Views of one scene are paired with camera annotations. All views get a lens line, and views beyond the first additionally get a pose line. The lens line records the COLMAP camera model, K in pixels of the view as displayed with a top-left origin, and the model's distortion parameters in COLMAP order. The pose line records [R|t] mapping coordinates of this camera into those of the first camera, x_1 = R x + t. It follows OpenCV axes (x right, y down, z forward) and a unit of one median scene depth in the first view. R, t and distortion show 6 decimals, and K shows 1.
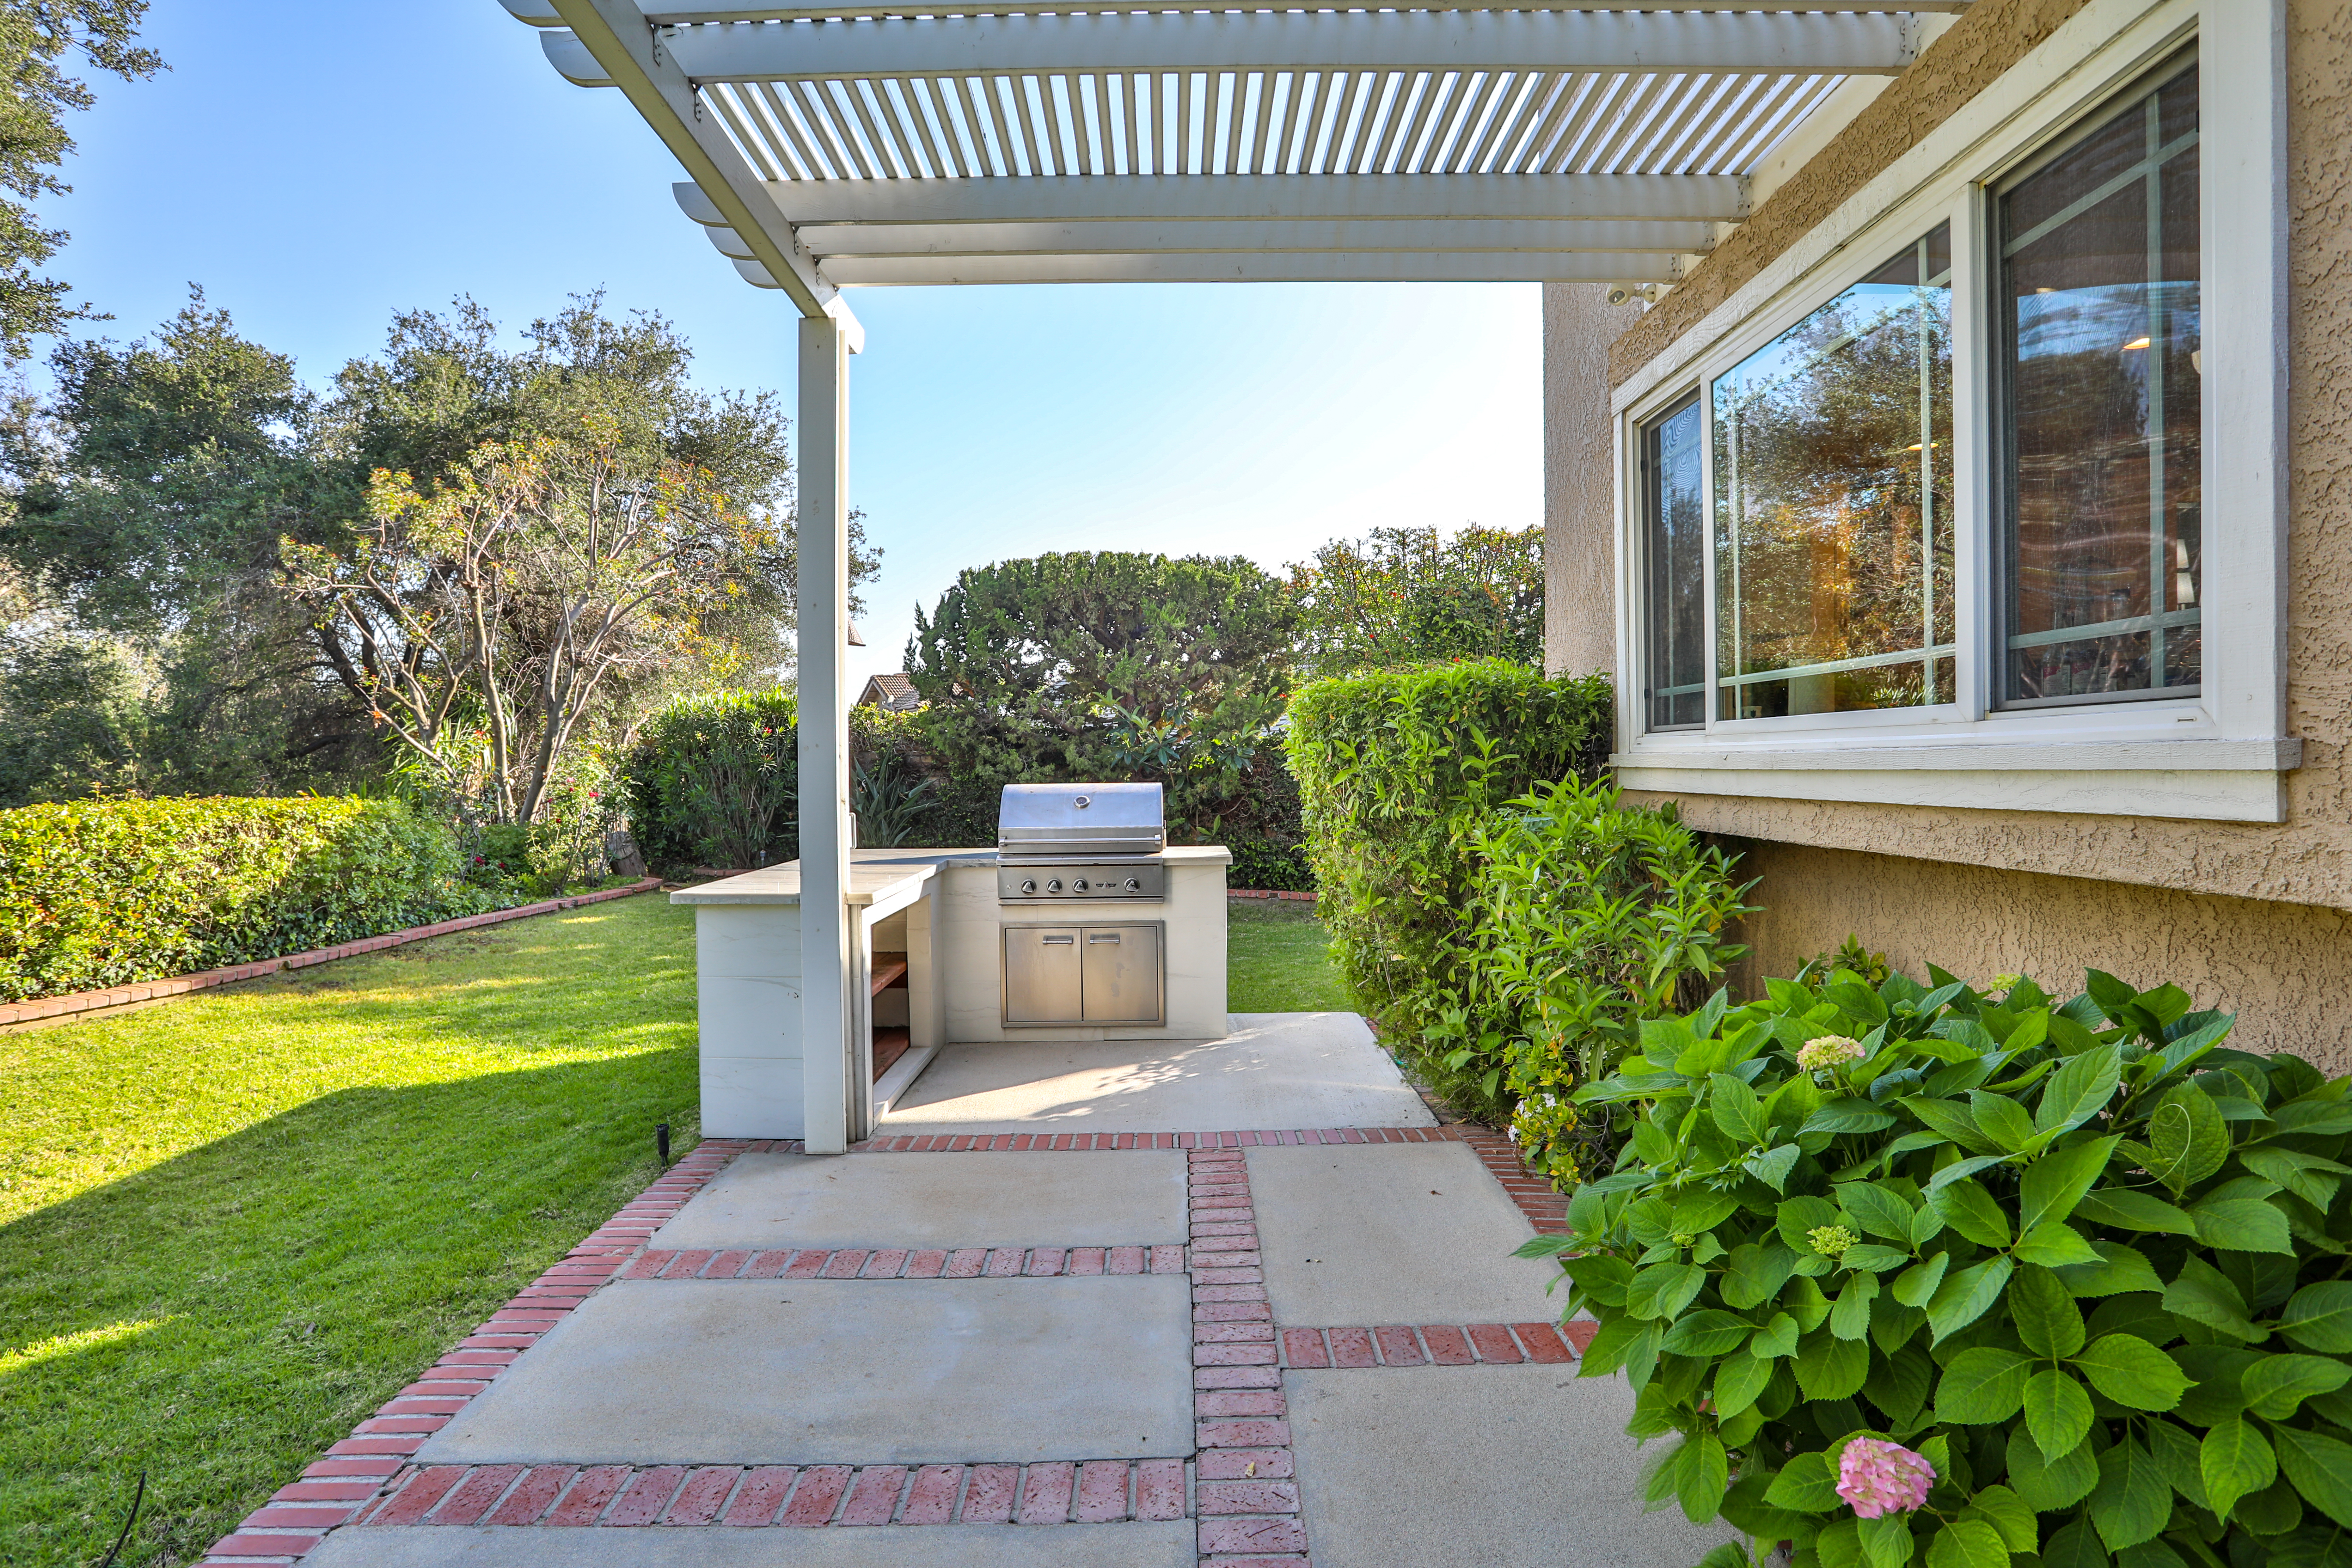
lens RADIAL K [[1200.0, 0, 1167.1], [0, 1200.0, 763.3], [0, 0, 1]] dist [-0.062970, 0.032350]
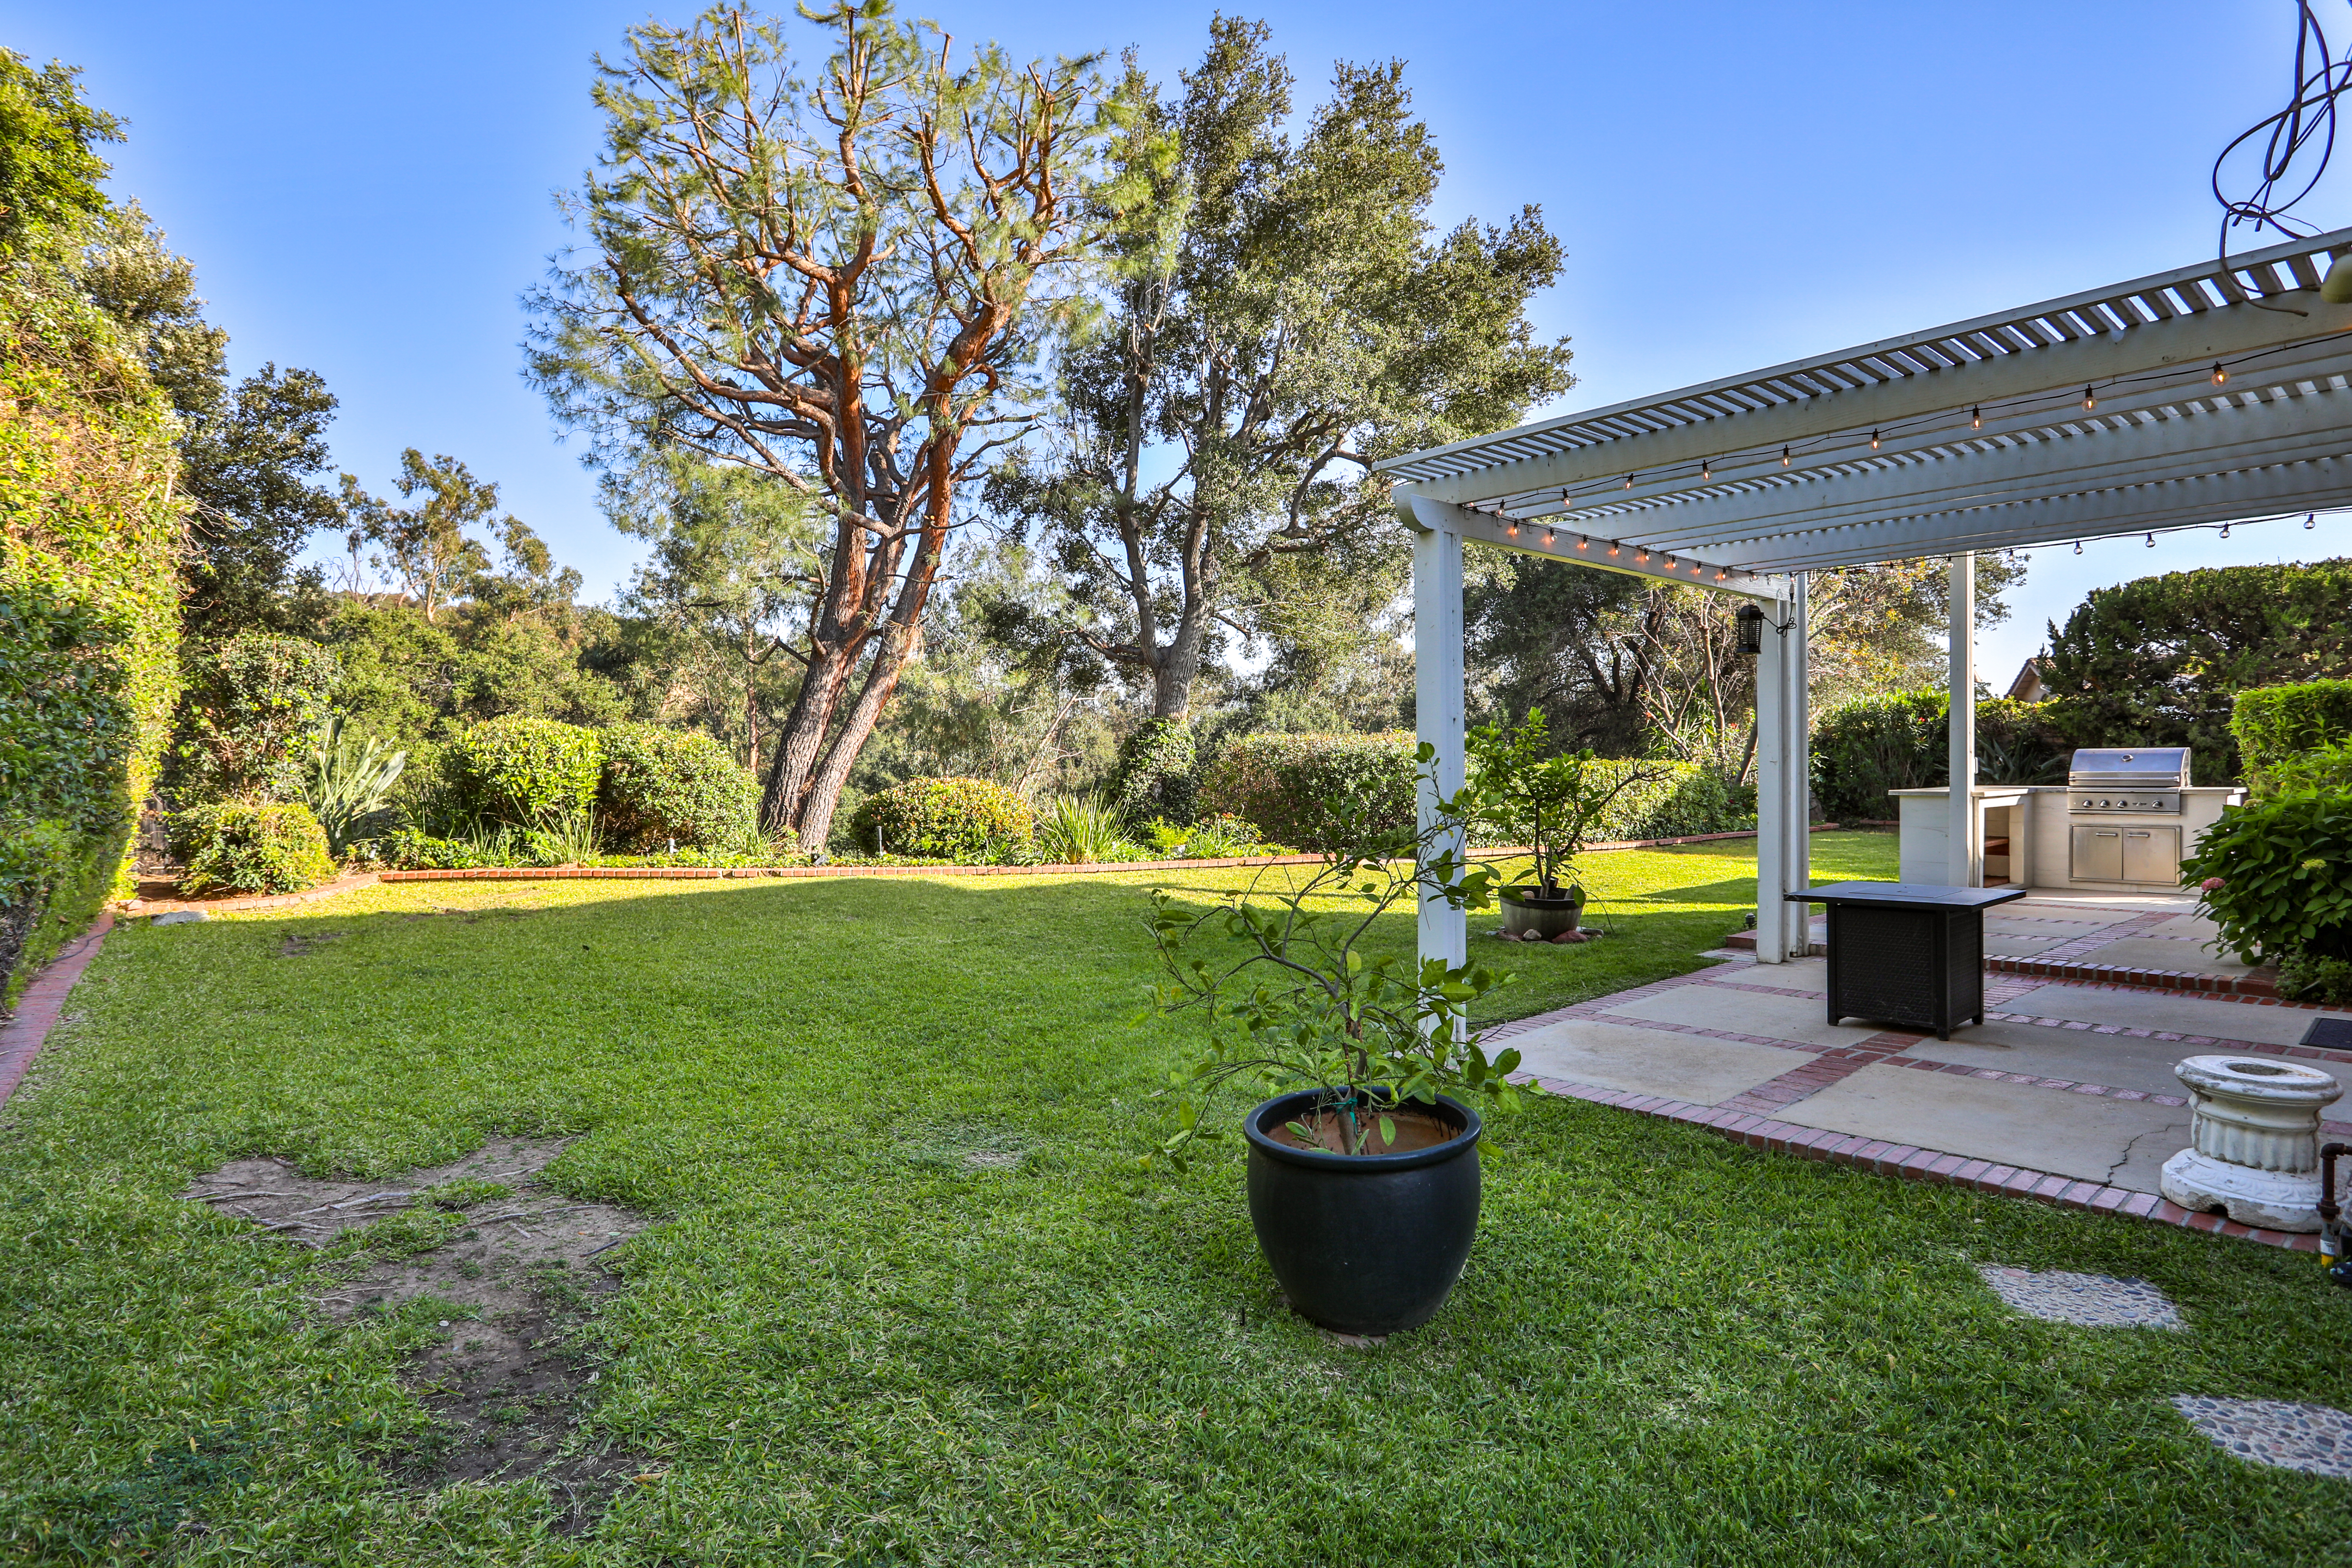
lens RADIAL K [[1200.0, 0, 1167.1], [0, 1200.0, 763.3], [0, 0, 1]] dist [-0.062970, 0.032350]
pose [[0.633722, 0.003500, -0.773553, 0.169515], [0.002884, 0.999972, 0.006887, 0.011070], [0.773556, -0.006596, 0.633694, -0.555553]]
